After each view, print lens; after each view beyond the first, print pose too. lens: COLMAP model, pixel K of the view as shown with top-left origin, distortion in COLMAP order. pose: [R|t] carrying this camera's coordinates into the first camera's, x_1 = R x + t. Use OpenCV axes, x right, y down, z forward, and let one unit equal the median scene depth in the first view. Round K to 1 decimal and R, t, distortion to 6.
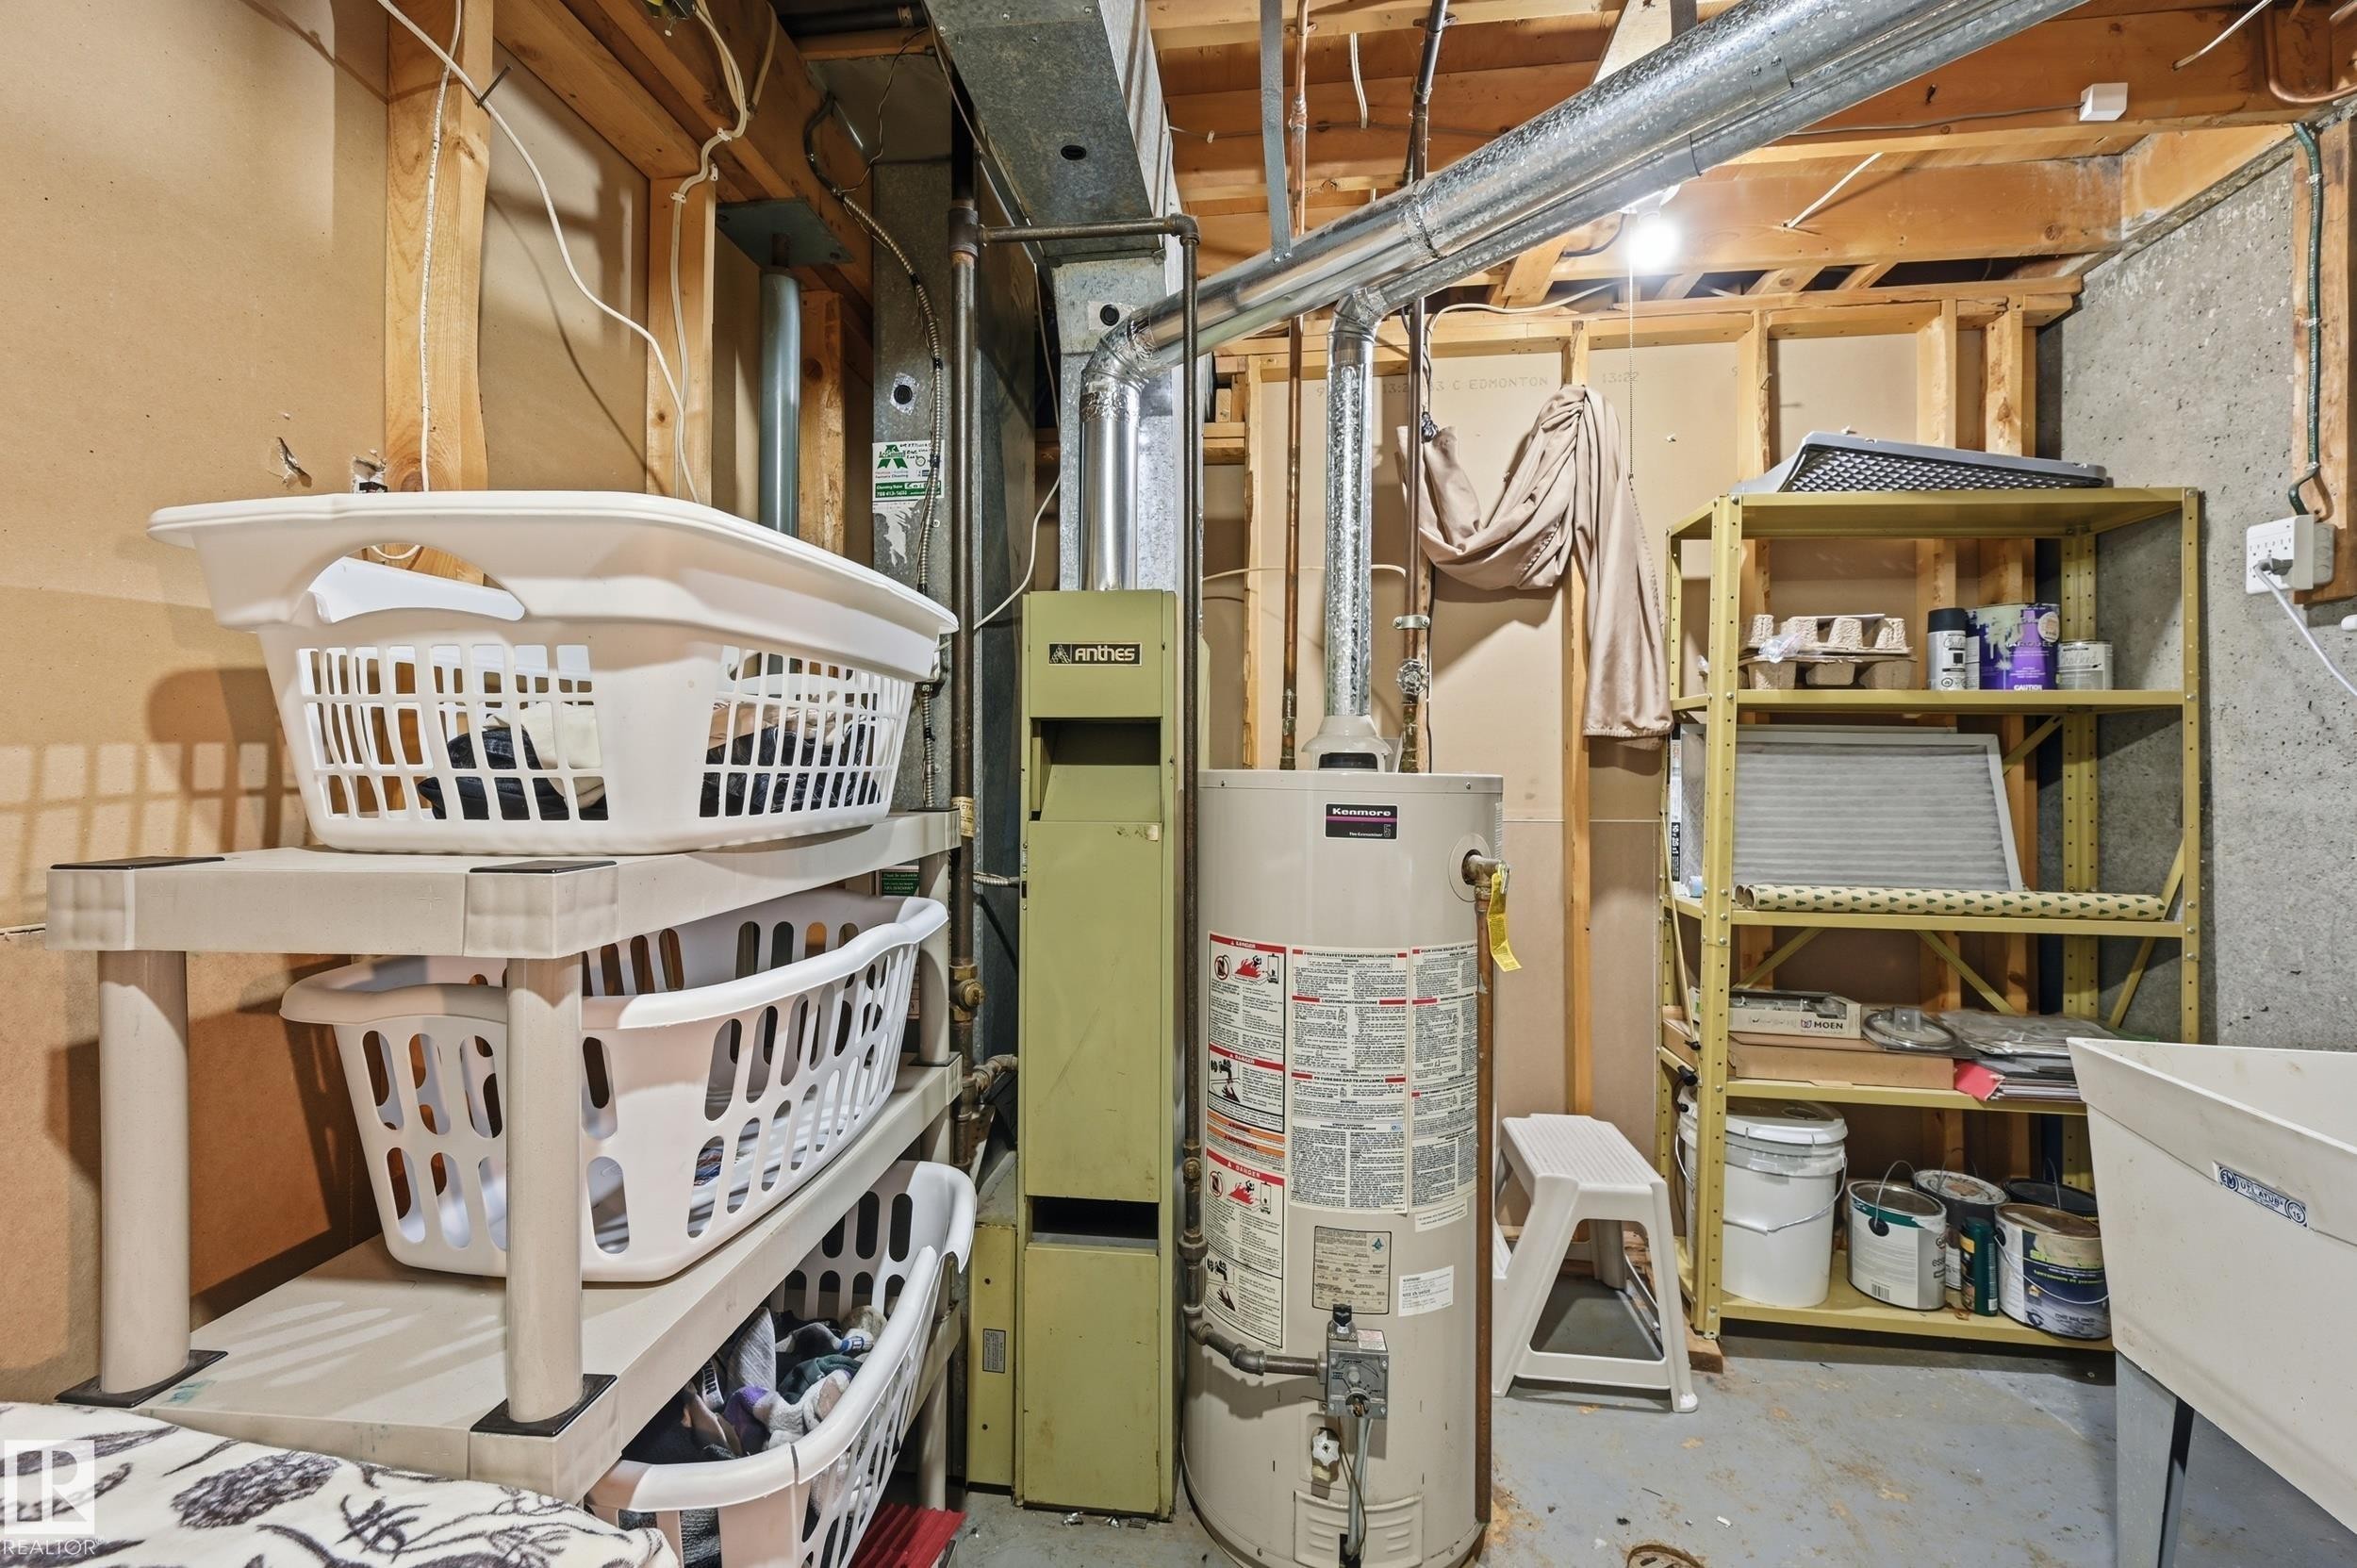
lens RADIAL K [[948.2, 0, 1171.7], [0, 948.2, 767.2], [0, 0, 1]] dist [-0.001439, -0.000125]
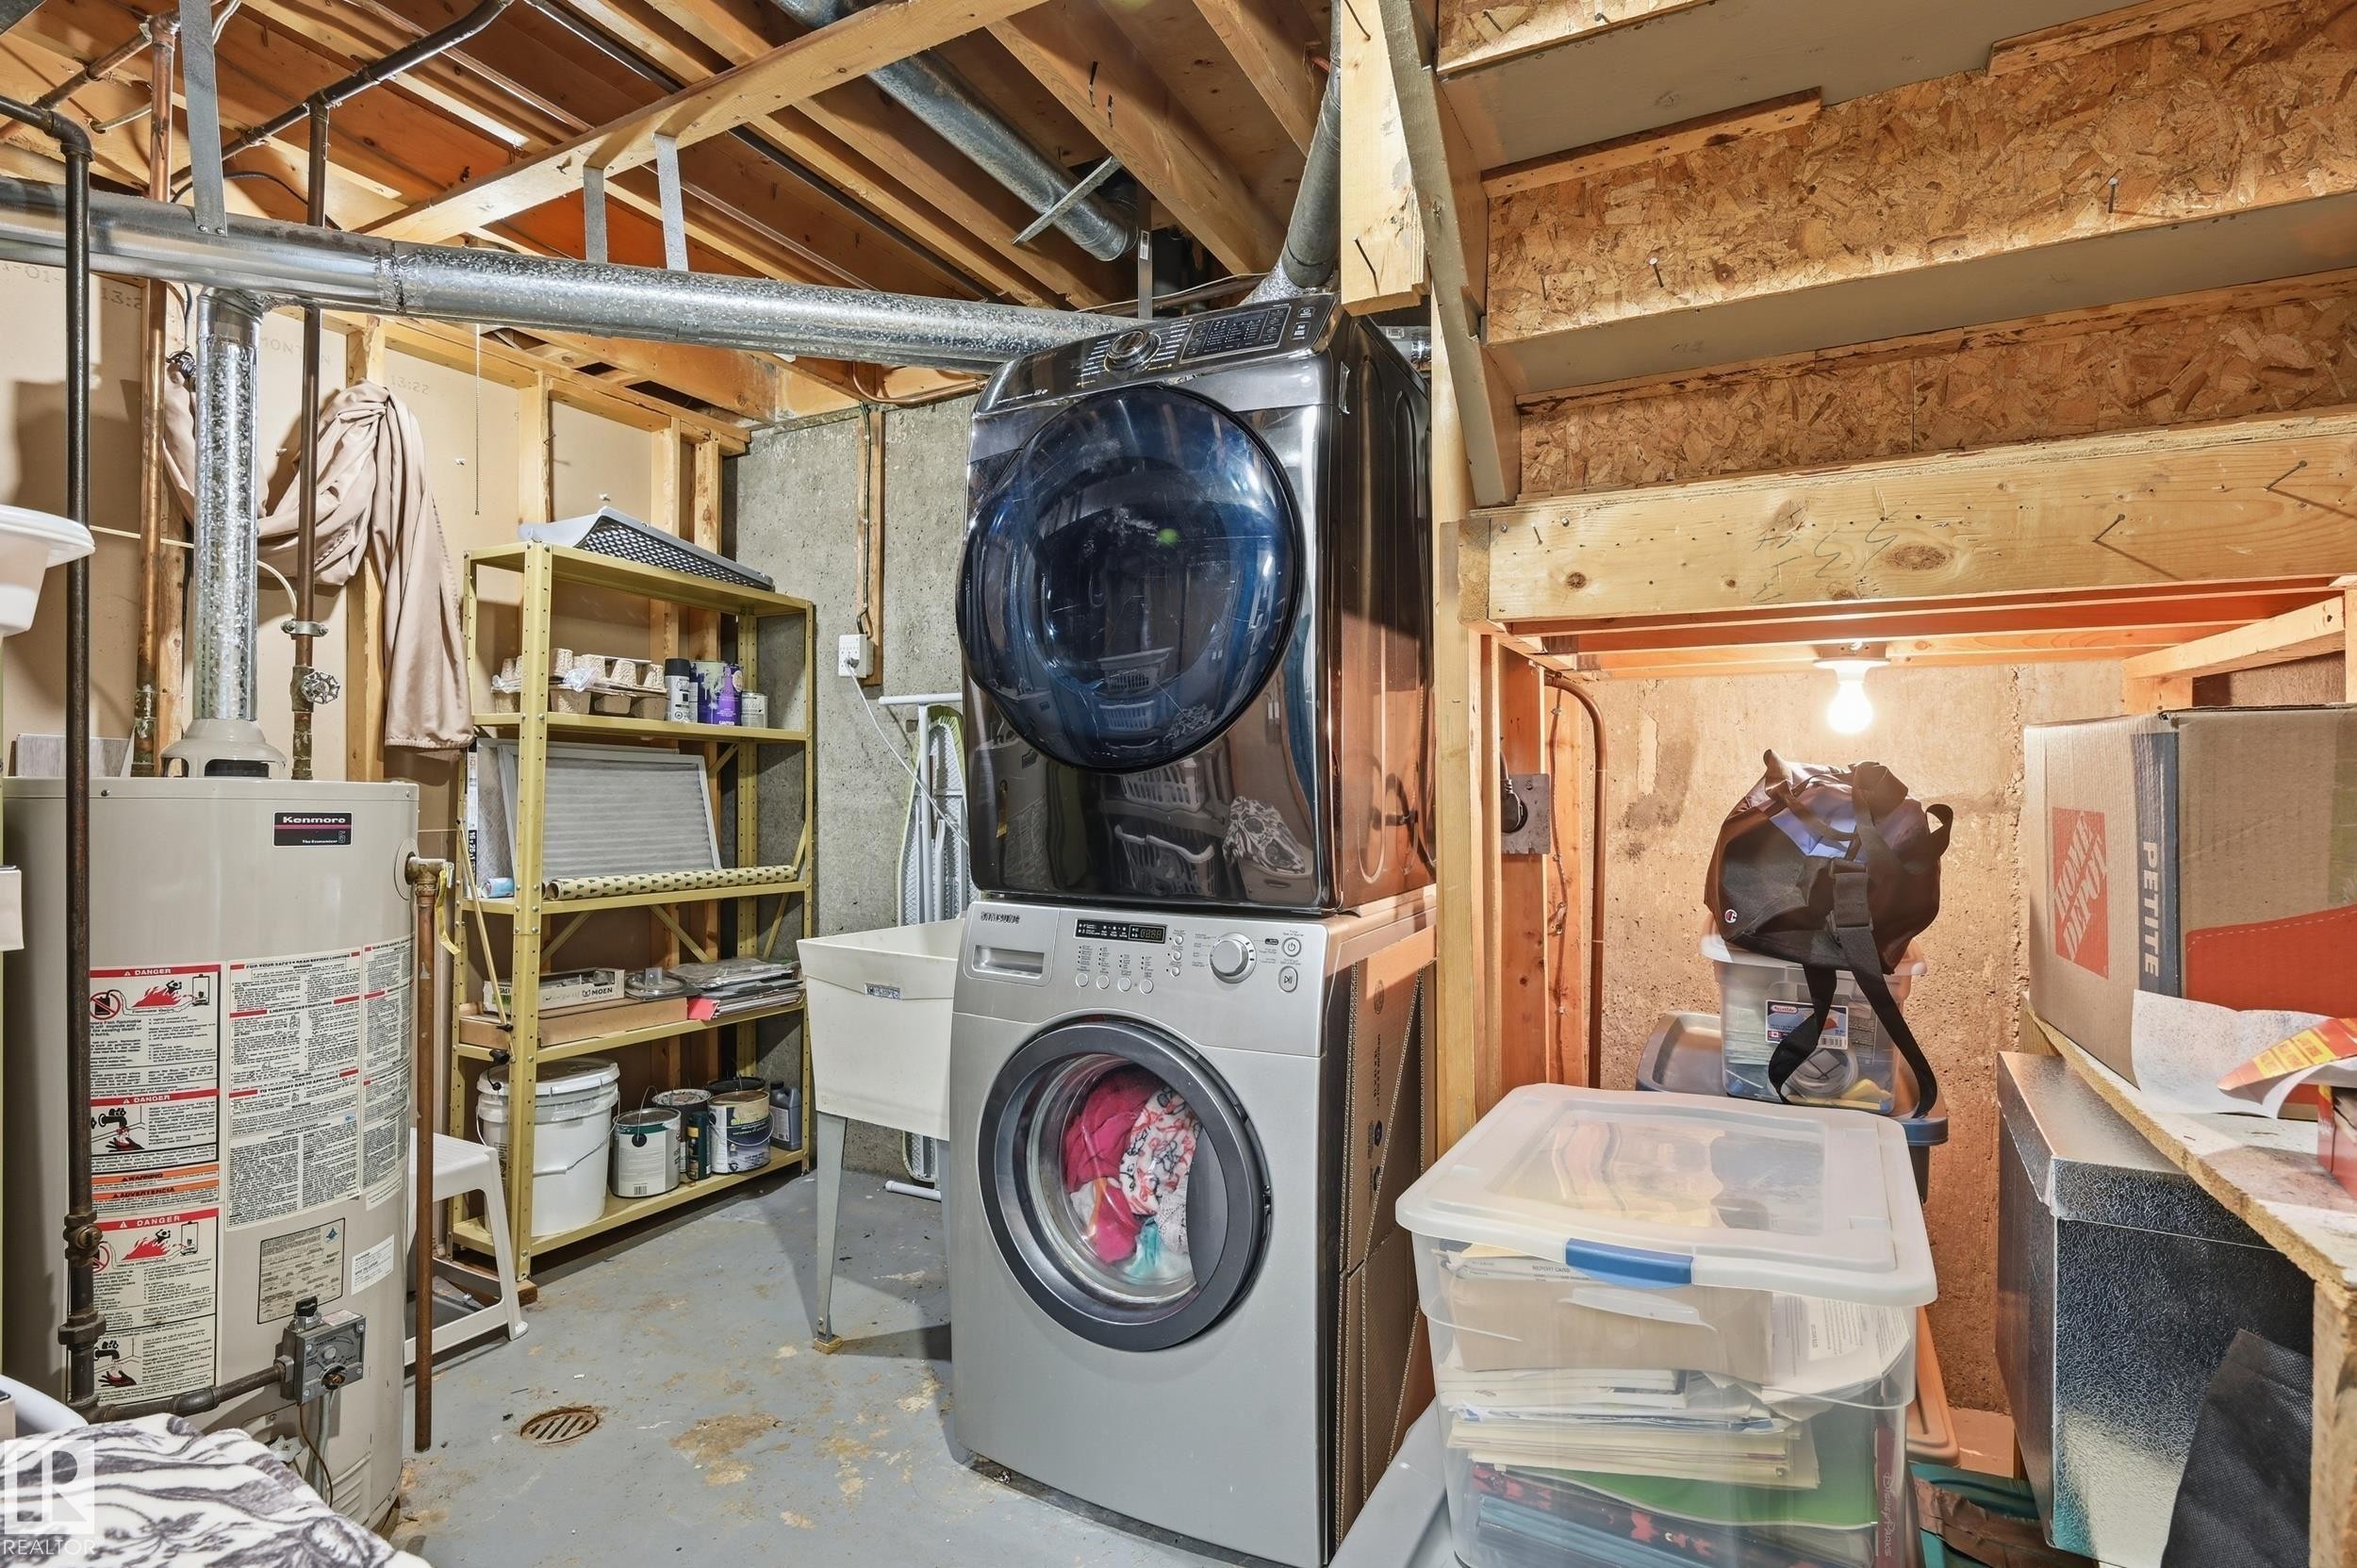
lens RADIAL K [[1091.3, 0, 1178.1], [0, 1091.3, 773.5], [0, 0, 1]] dist [-0.000627, 0.000026]
pose [[0.346111, 0.012606, 0.938109, -0.389292], [-0.008293, 0.999912, -0.010377, 0.001244], [-0.938157, -0.004188, 0.346185, -0.187989]]
